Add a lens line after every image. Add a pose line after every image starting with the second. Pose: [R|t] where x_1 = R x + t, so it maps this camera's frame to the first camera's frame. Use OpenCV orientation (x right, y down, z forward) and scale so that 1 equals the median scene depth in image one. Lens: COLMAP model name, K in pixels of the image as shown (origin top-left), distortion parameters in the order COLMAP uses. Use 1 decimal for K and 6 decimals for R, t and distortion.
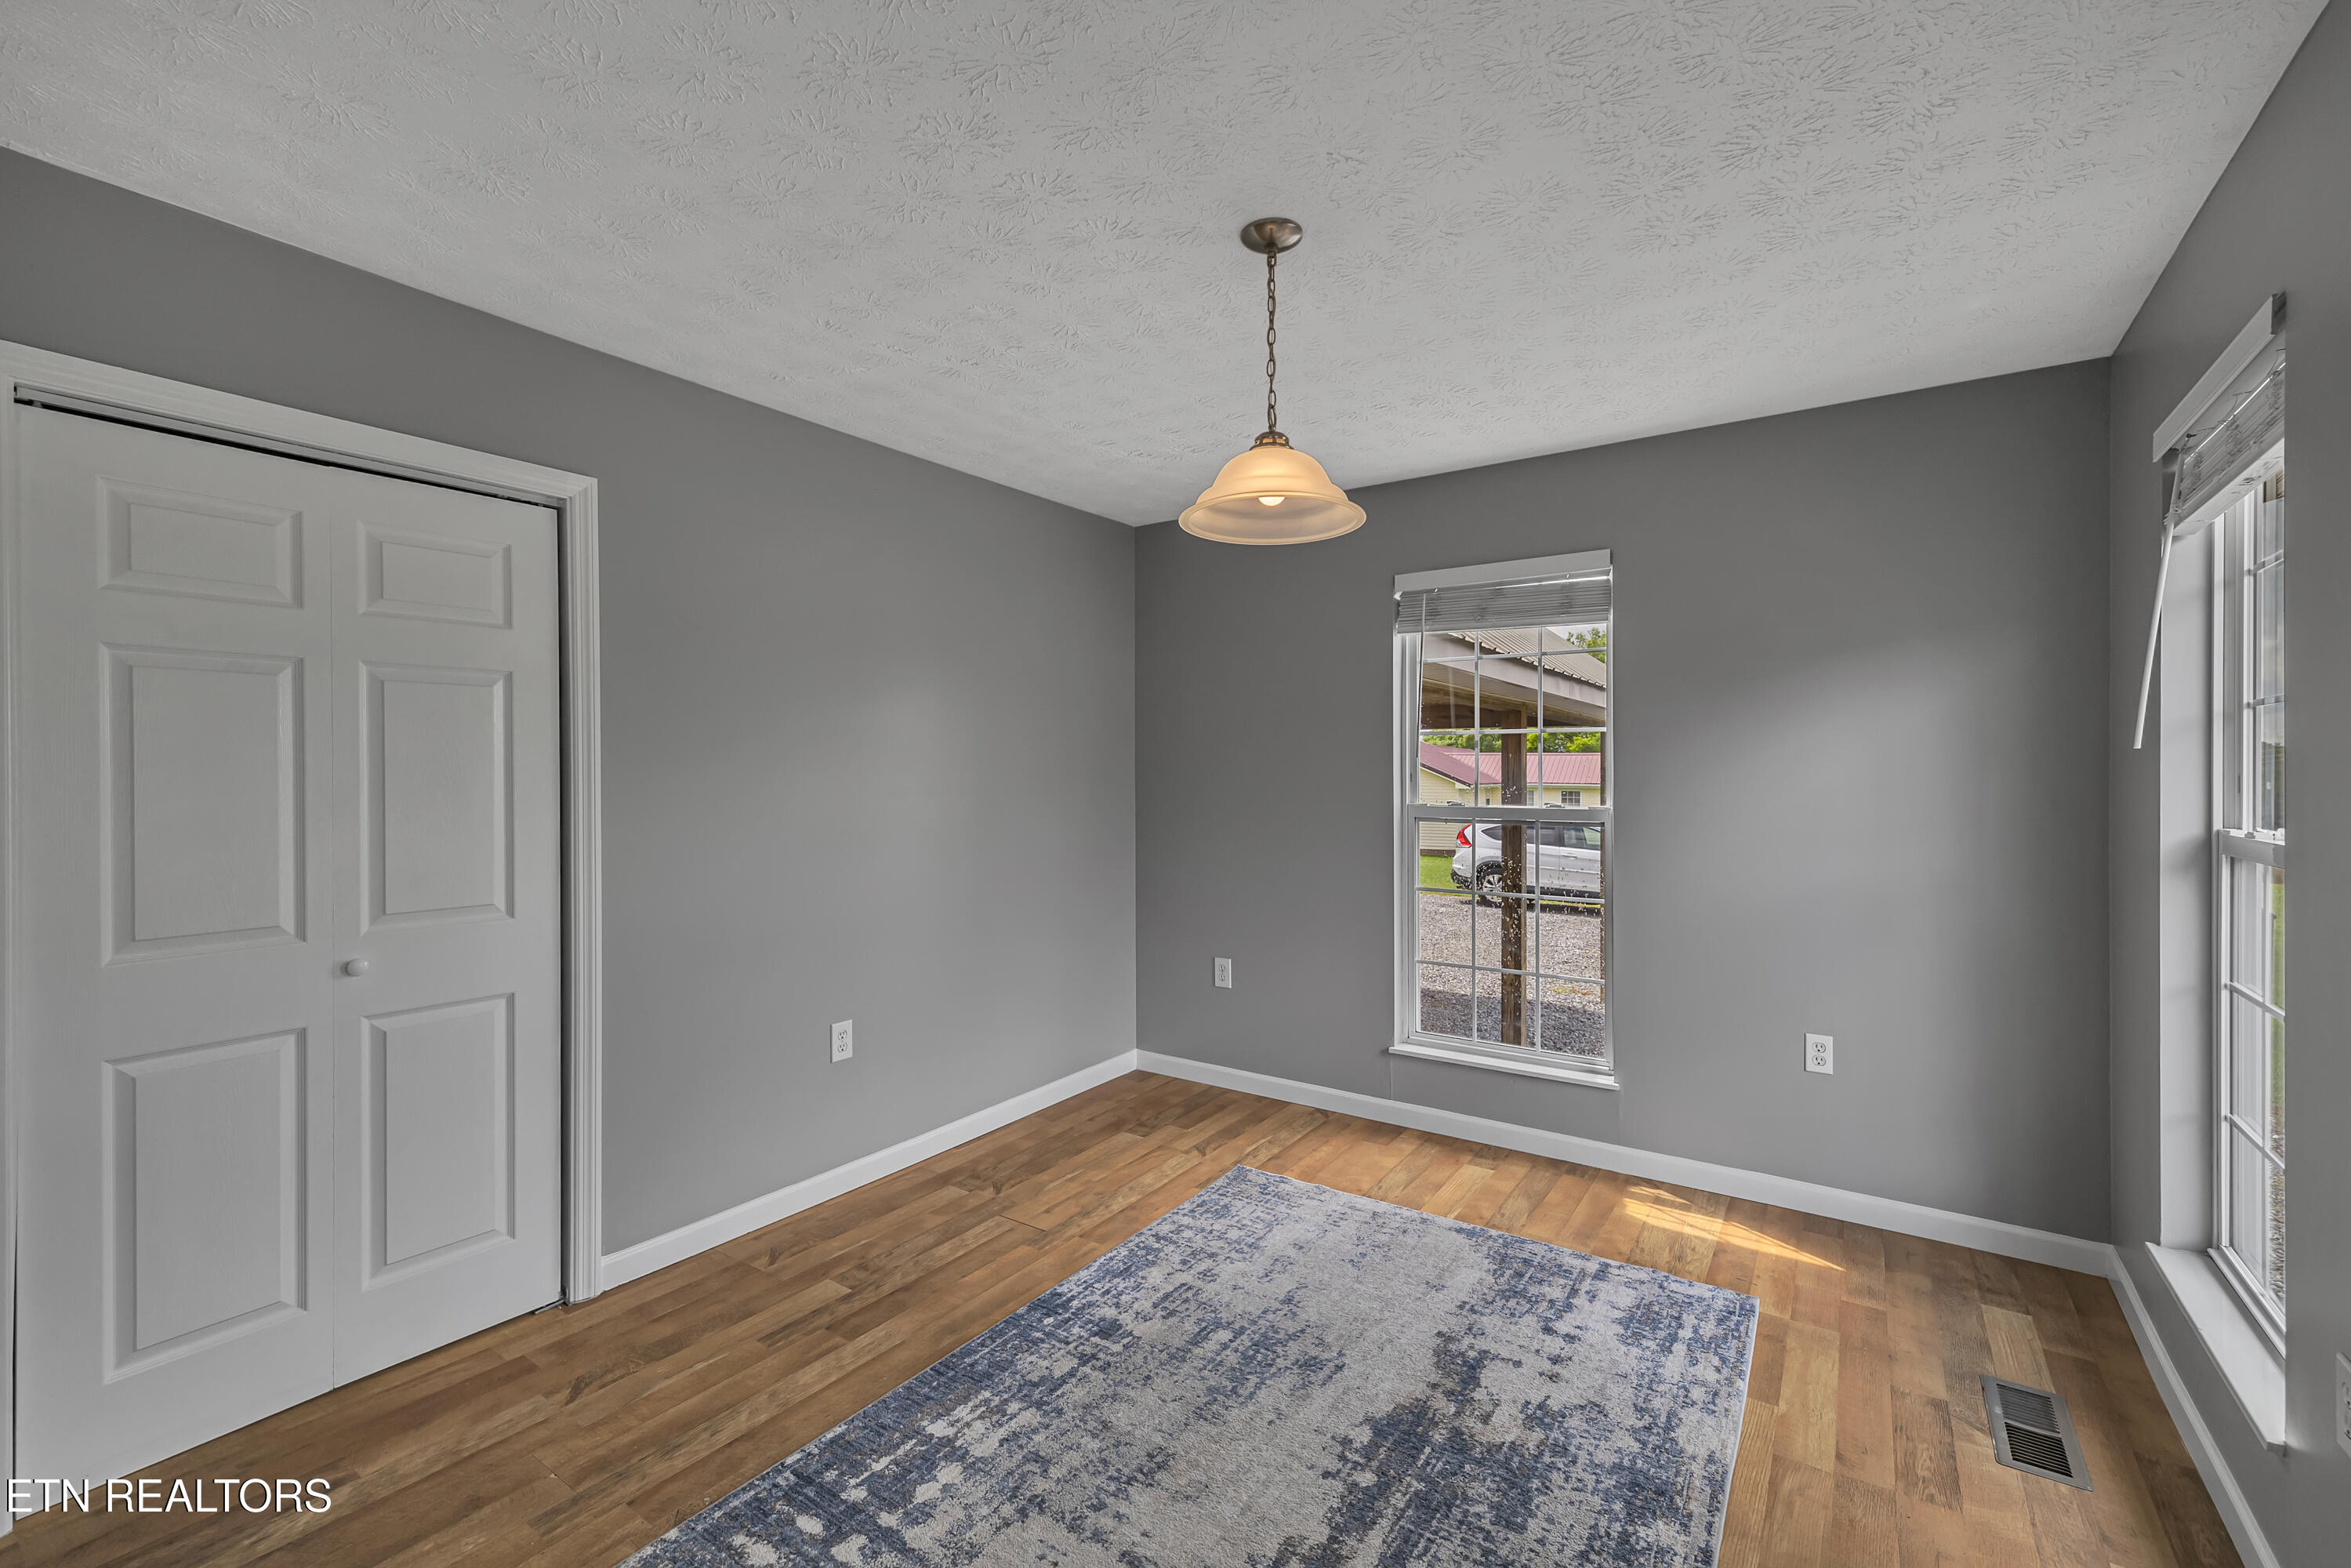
lens RADIAL K [[996.3, 0, 1170.5], [0, 996.3, 772.3], [0, 0, 1]] dist [0.002052, 0.000057]
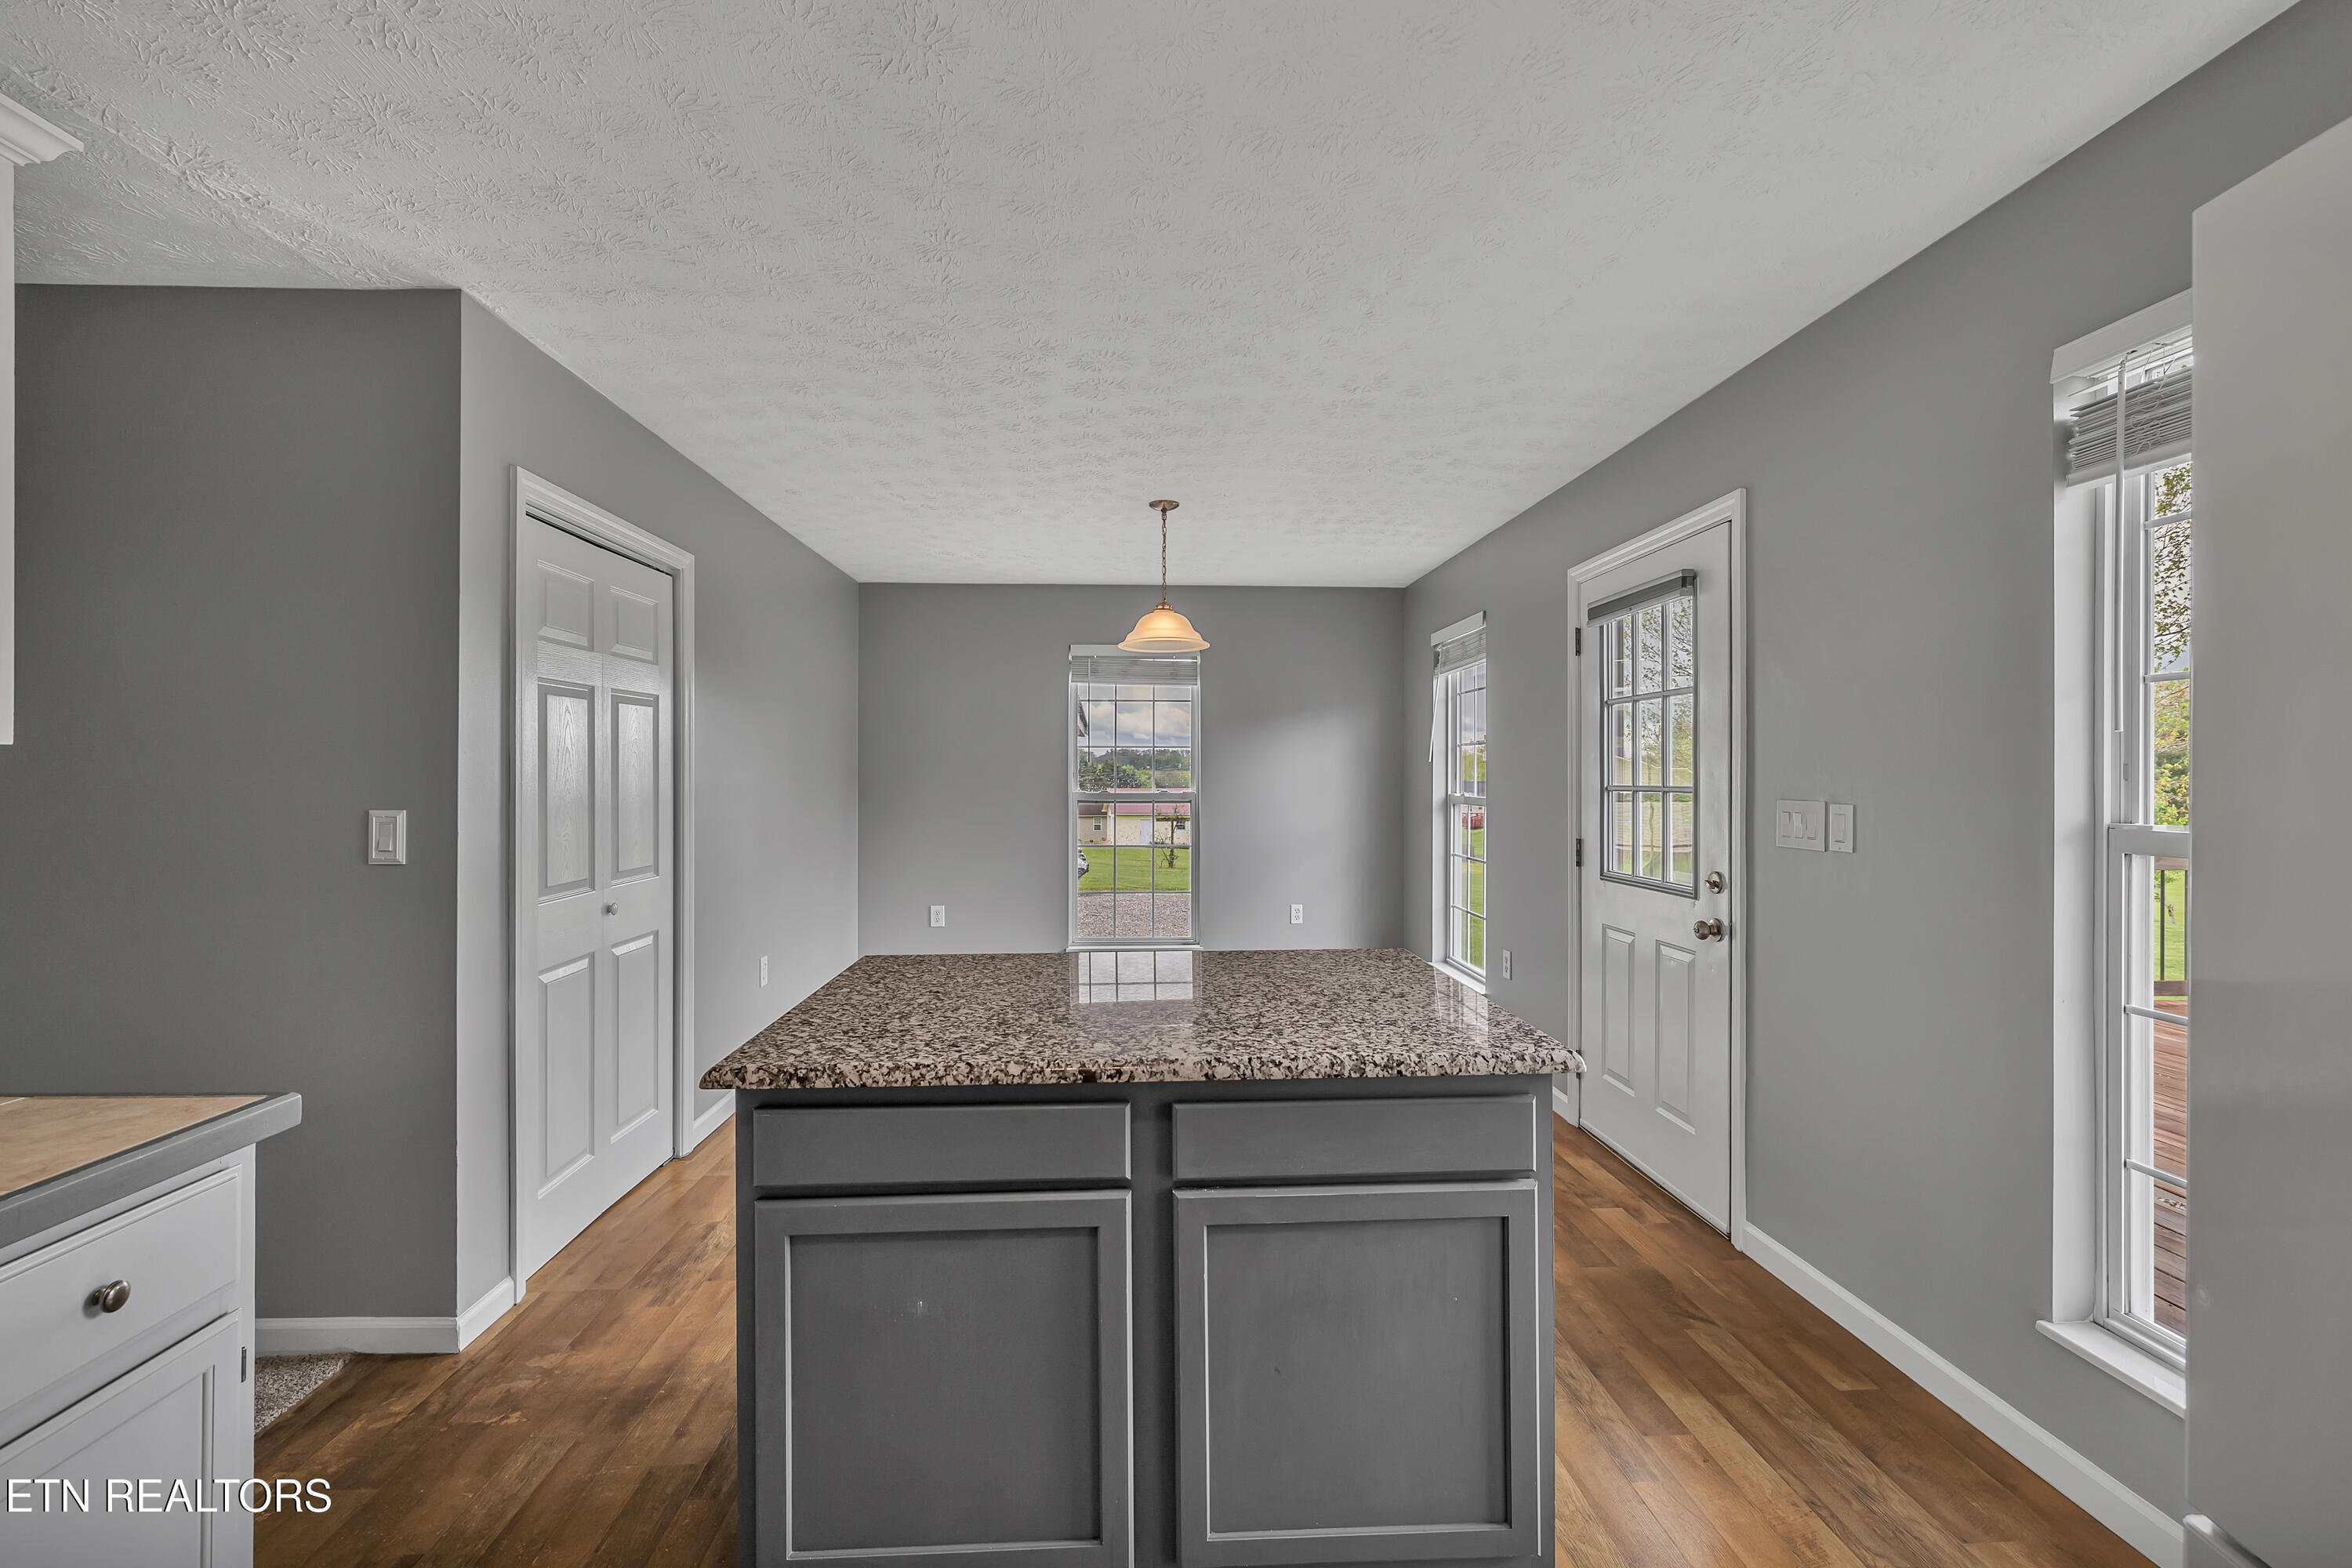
lens RADIAL K [[996.7, 0, 1162.8], [0, 996.7, 780.6], [0, 0, 1]] dist [0.002052, 0.000057]
pose [[0.794791, -0.002852, 0.606876, -0.910155], [-0.000933, 0.999982, 0.005921, 0.007036], [-0.606882, -0.005273, 0.794774, -0.489138]]
